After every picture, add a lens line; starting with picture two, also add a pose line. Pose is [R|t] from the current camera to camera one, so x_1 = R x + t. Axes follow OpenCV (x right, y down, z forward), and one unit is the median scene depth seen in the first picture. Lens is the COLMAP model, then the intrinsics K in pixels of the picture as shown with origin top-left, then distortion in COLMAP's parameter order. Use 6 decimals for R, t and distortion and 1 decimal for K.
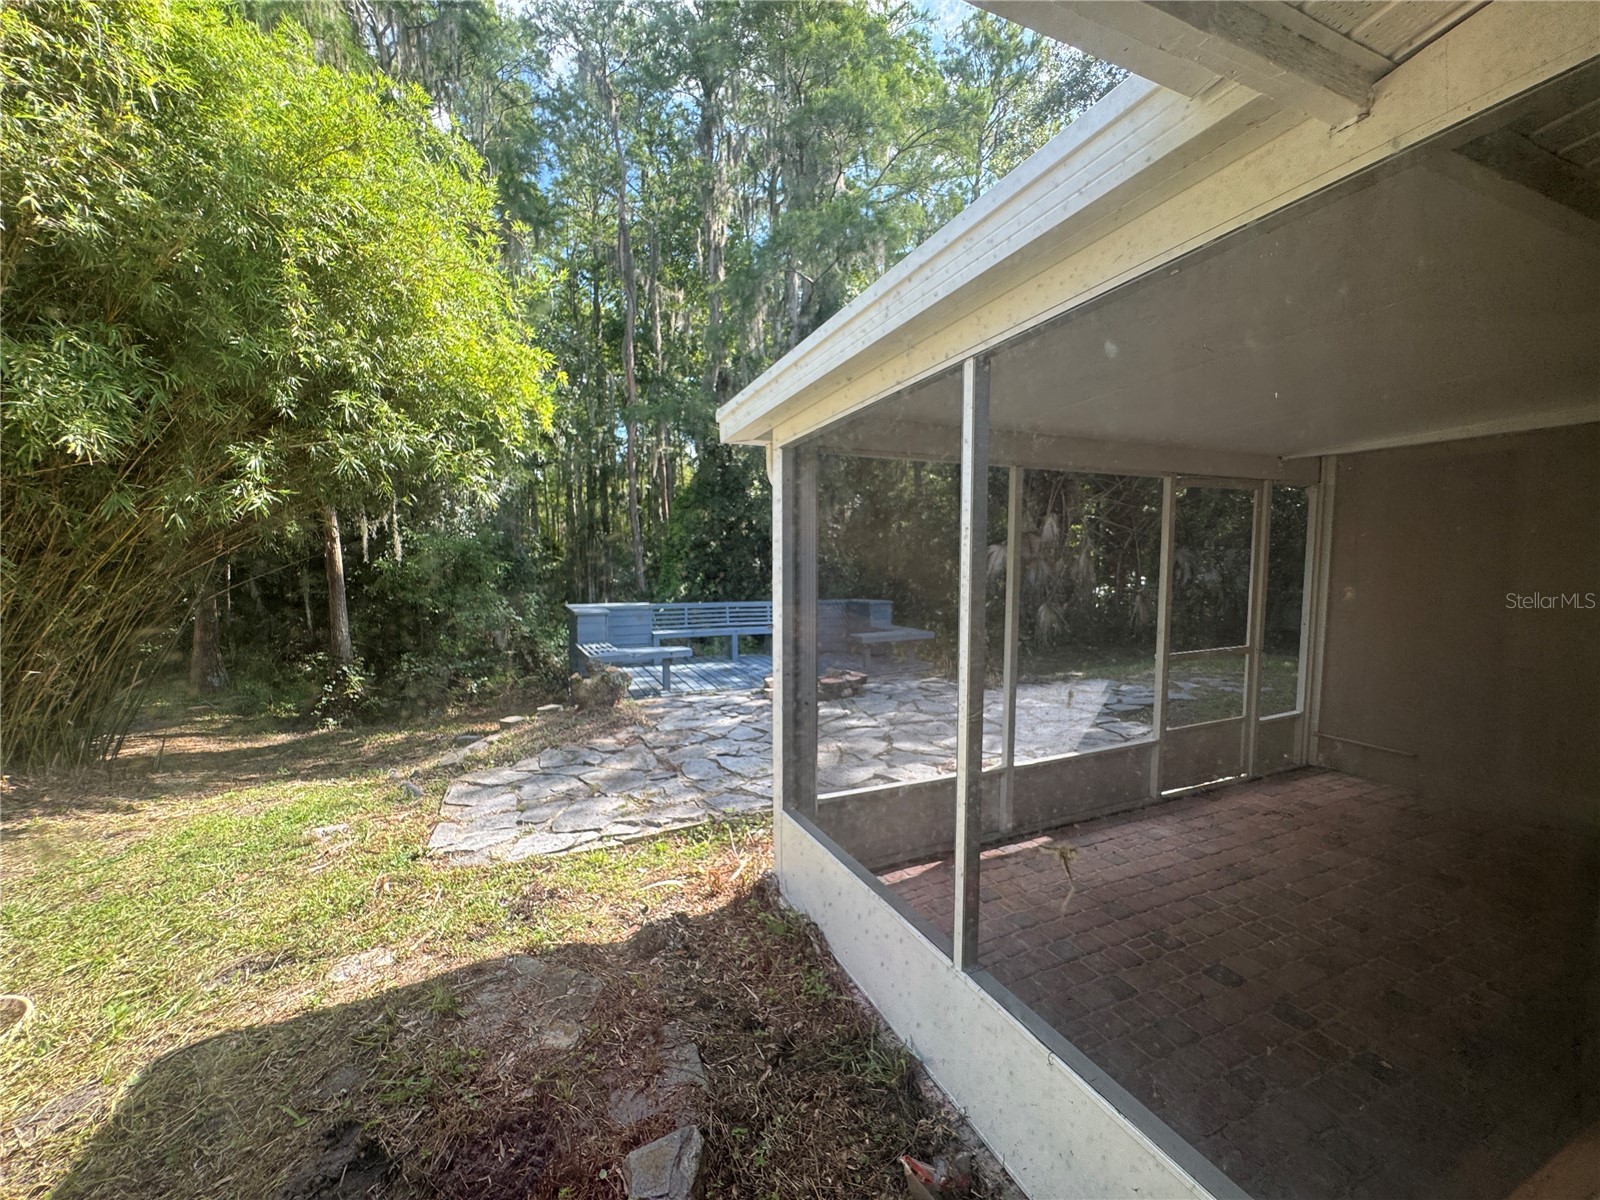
lens RADIAL K [[641.6, 0, 799.4], [0, 641.6, 594.9], [0, 0, 1]] dist [-0.004912, 0.000362]
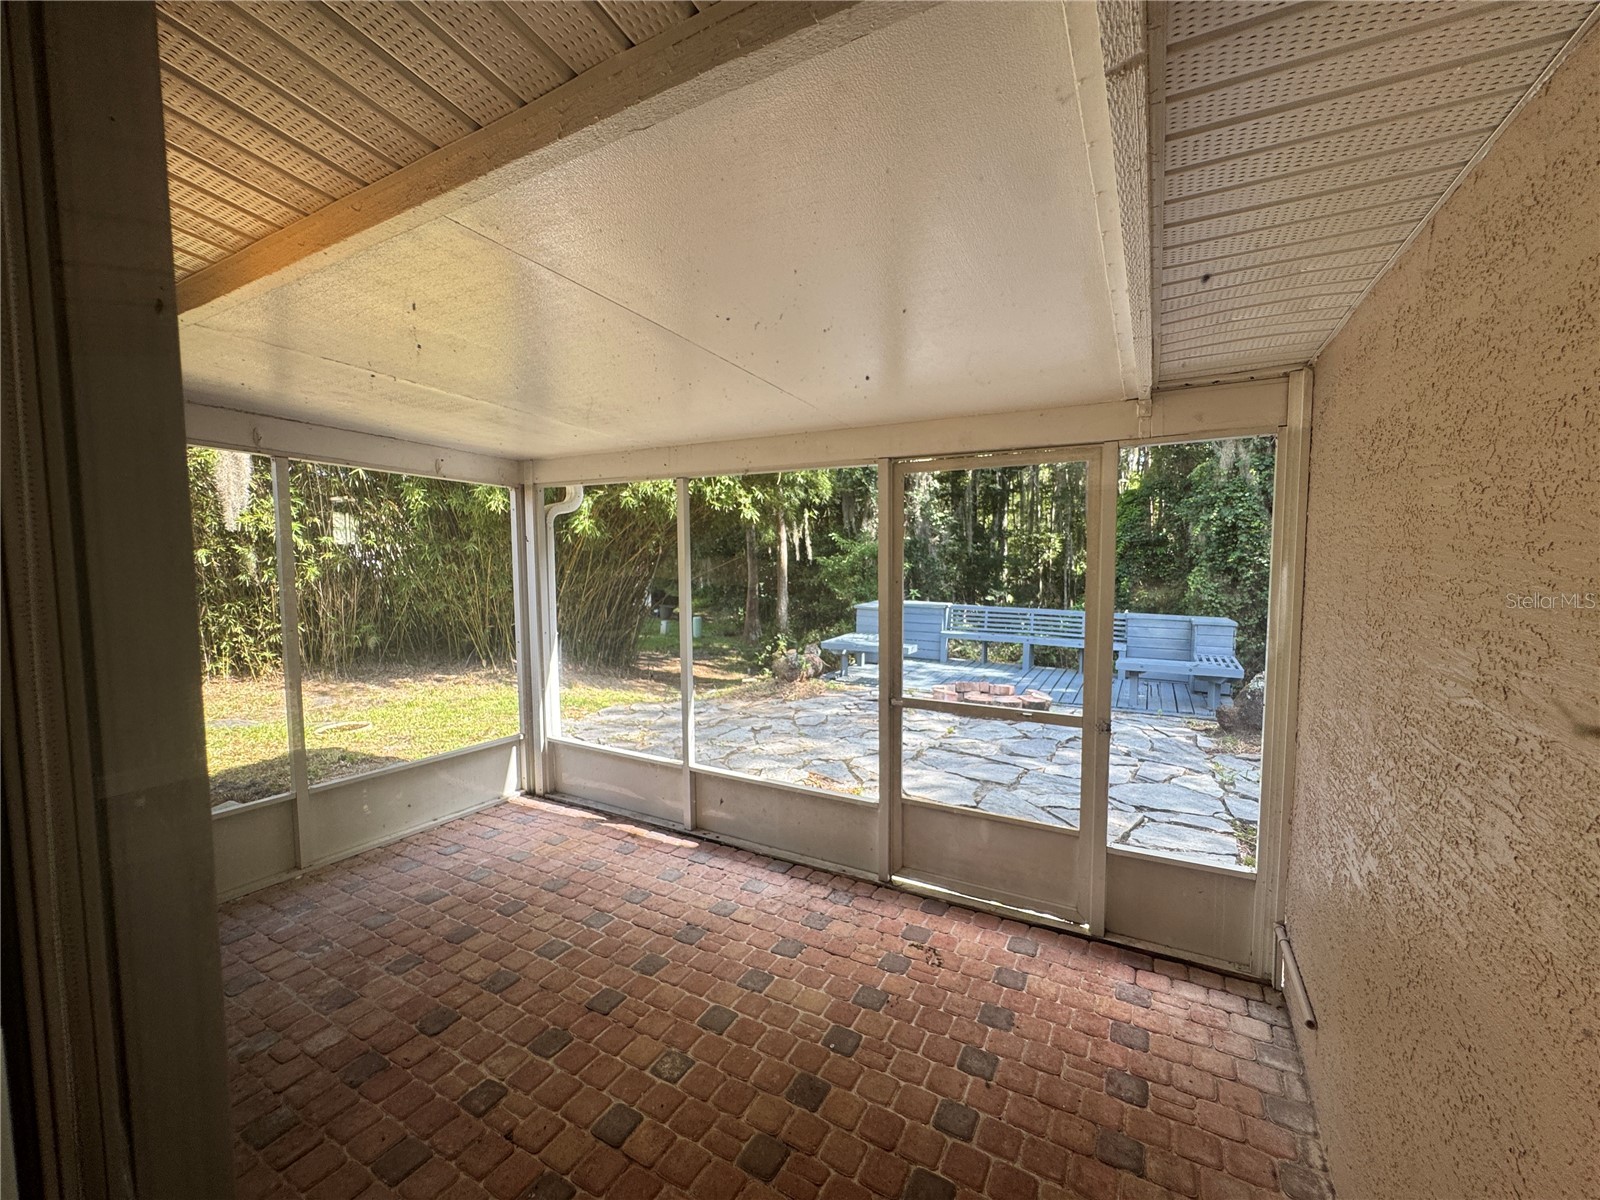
lens RADIAL K [[641.6, 0, 799.4], [0, 641.6, 594.9], [0, 0, 1]] dist [-0.004912, 0.000362]
pose [[0.609767, 0.056236, -0.790584, 0.878278], [-0.055540, 0.998059, 0.028157, -0.033480], [0.790633, 0.026739, 0.611707, 0.352760]]
